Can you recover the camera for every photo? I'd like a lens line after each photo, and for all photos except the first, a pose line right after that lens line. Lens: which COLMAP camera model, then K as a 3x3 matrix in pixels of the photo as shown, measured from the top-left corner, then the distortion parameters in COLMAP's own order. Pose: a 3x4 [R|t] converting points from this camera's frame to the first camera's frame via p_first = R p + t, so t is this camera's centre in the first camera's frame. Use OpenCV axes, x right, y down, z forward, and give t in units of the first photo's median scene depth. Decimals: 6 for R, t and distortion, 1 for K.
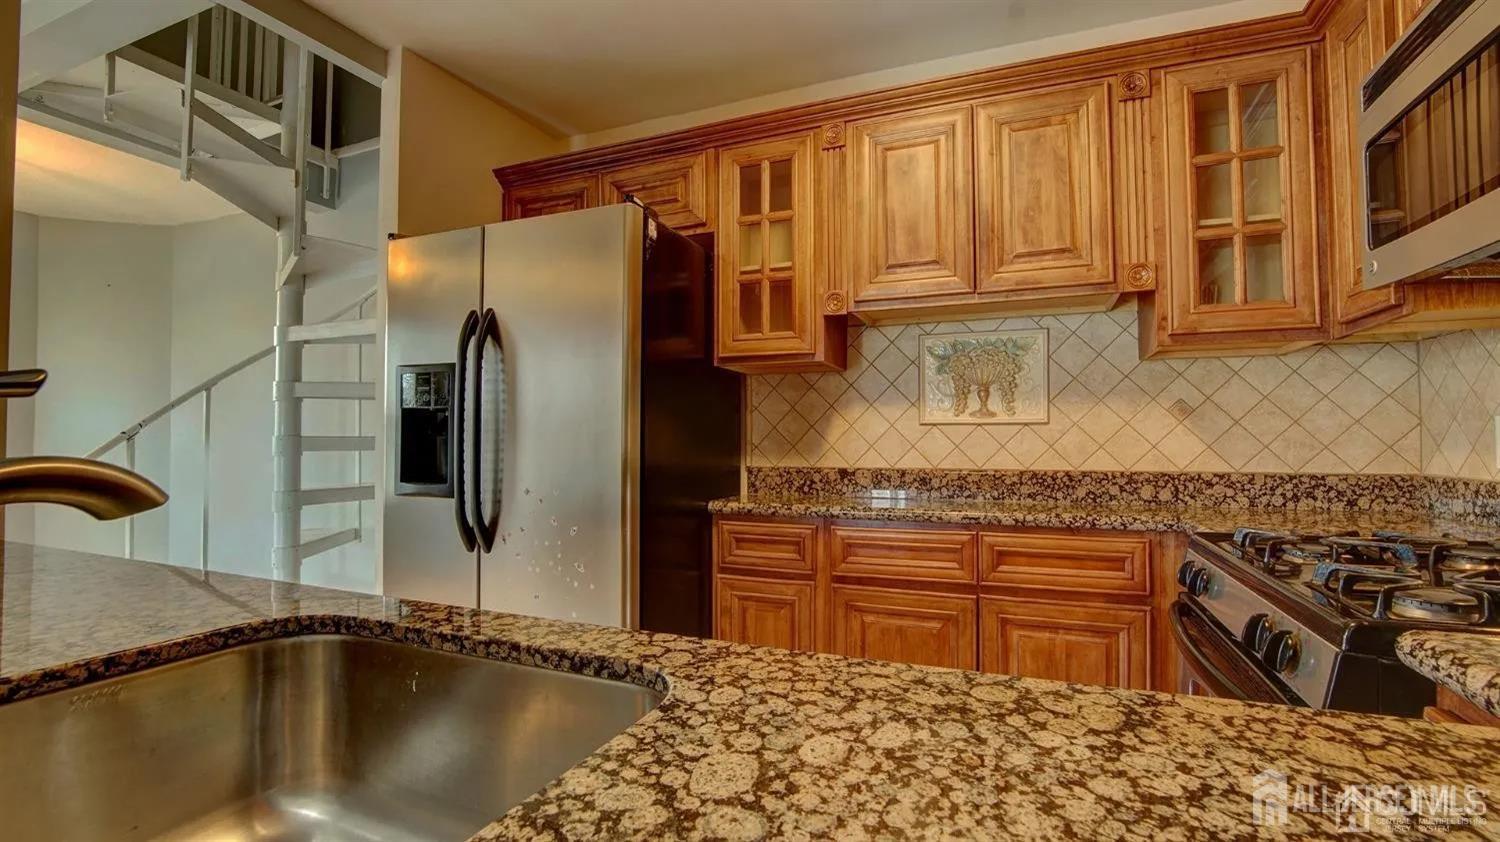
lens RADIAL K [[666.4, 0, 748.0], [0, 666.4, 429.3], [0, 0, 1]] dist [-0.037874, 0.007062]
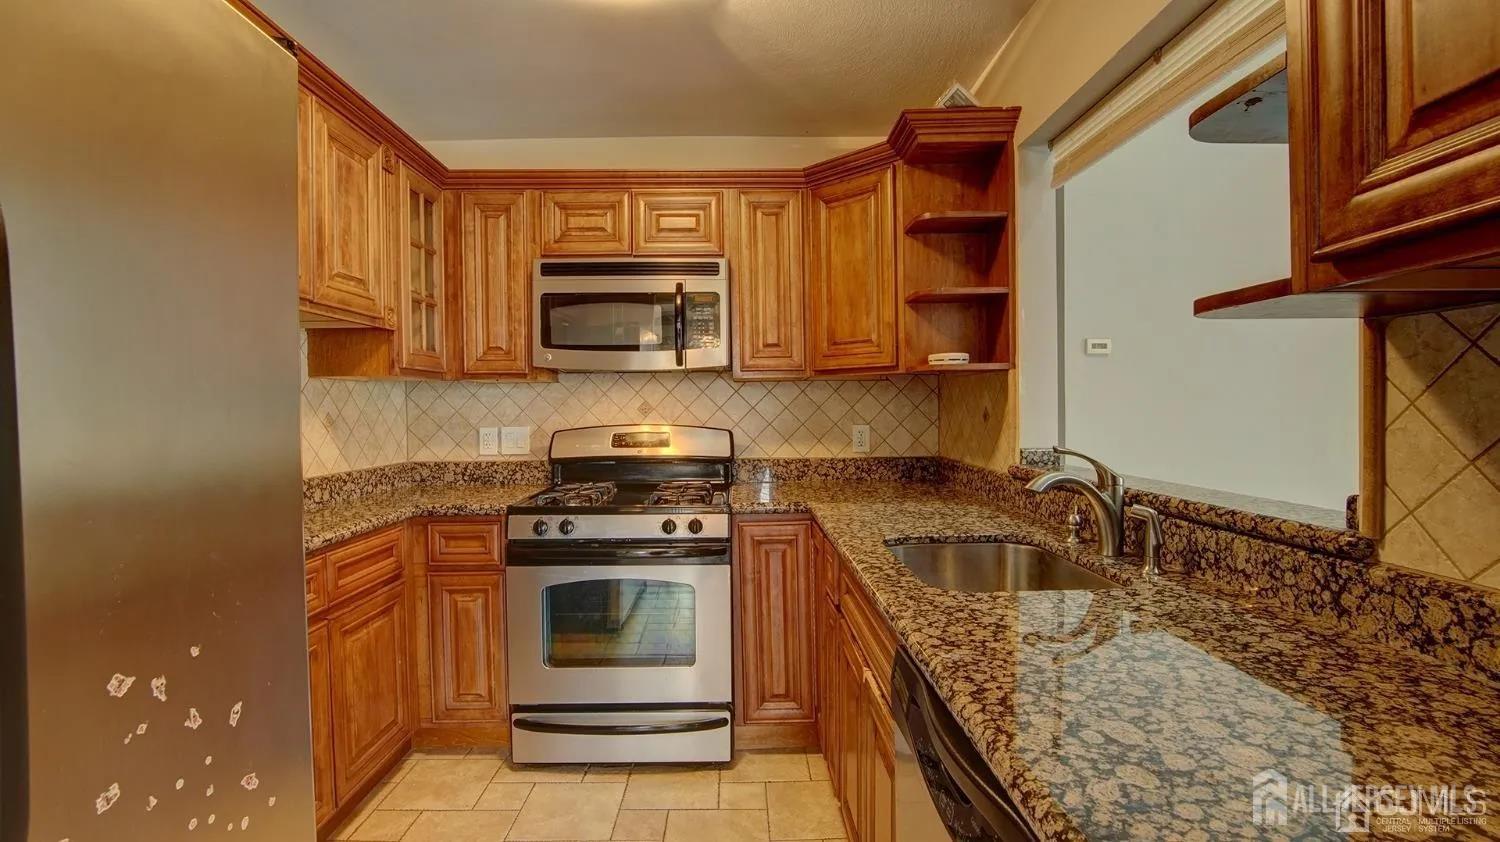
lens RADIAL K [[666.4, 0, 751.8], [0, 666.4, 426.6], [0, 0, 1]] dist [-0.037874, 0.007062]
pose [[-0.398931, -0.019535, 0.916773, -0.782178], [-0.007302, 0.999809, 0.018126, -0.052087], [-0.916952, 0.000537, -0.398998, 0.827185]]
